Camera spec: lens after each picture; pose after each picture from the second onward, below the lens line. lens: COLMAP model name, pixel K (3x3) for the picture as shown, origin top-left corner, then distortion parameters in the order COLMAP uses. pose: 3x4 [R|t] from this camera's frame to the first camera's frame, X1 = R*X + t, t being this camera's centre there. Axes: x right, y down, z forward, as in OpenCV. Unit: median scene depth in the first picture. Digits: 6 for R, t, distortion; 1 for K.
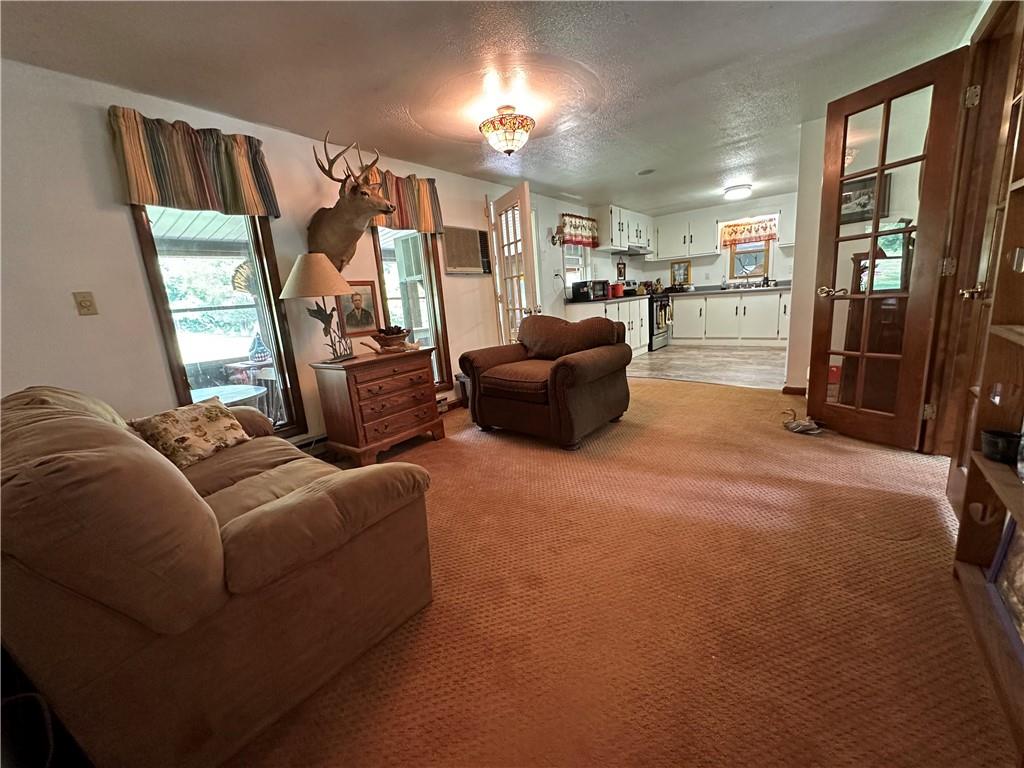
lens RADIAL K [[411.4, 0, 512.0], [0, 411.4, 384.0], [0, 0, 1]] dist [-0.000140, -0.000047]
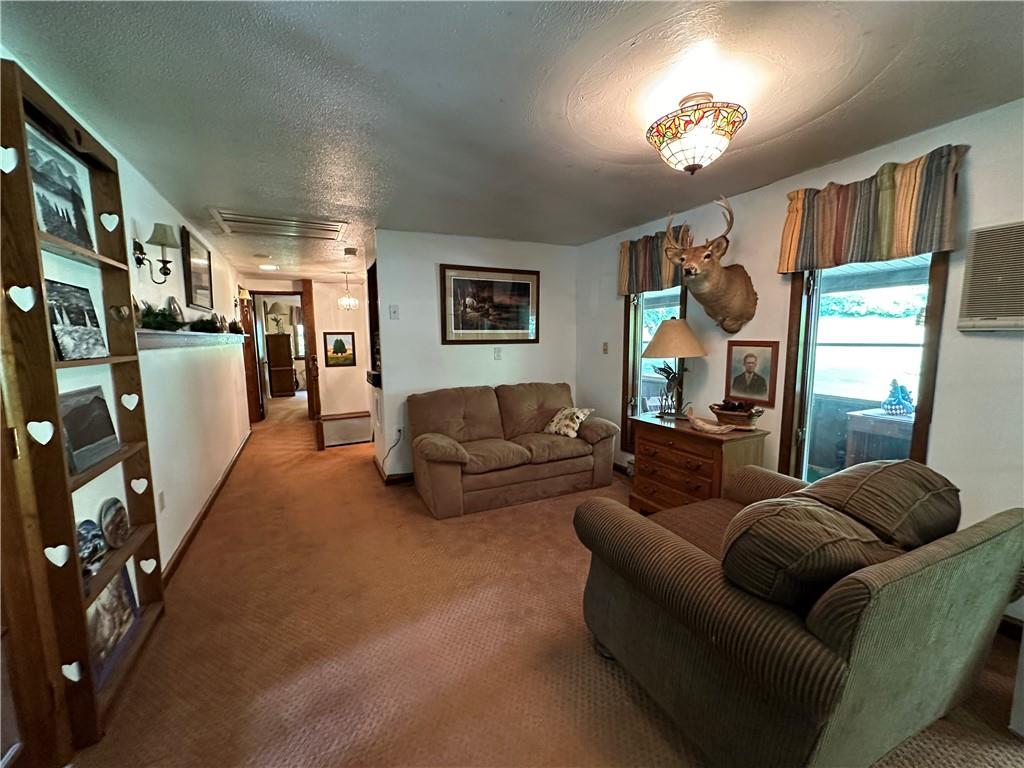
lens RADIAL K [[411.4, 0, 512.0], [0, 411.4, 384.0], [0, 0, 1]] dist [-0.000140, -0.000047]
pose [[-0.437144, 0.185060, -0.880147, 0.274913], [-0.144010, 0.951574, 0.271604, -0.148970], [0.887788, 0.245480, -0.389324, 0.418551]]
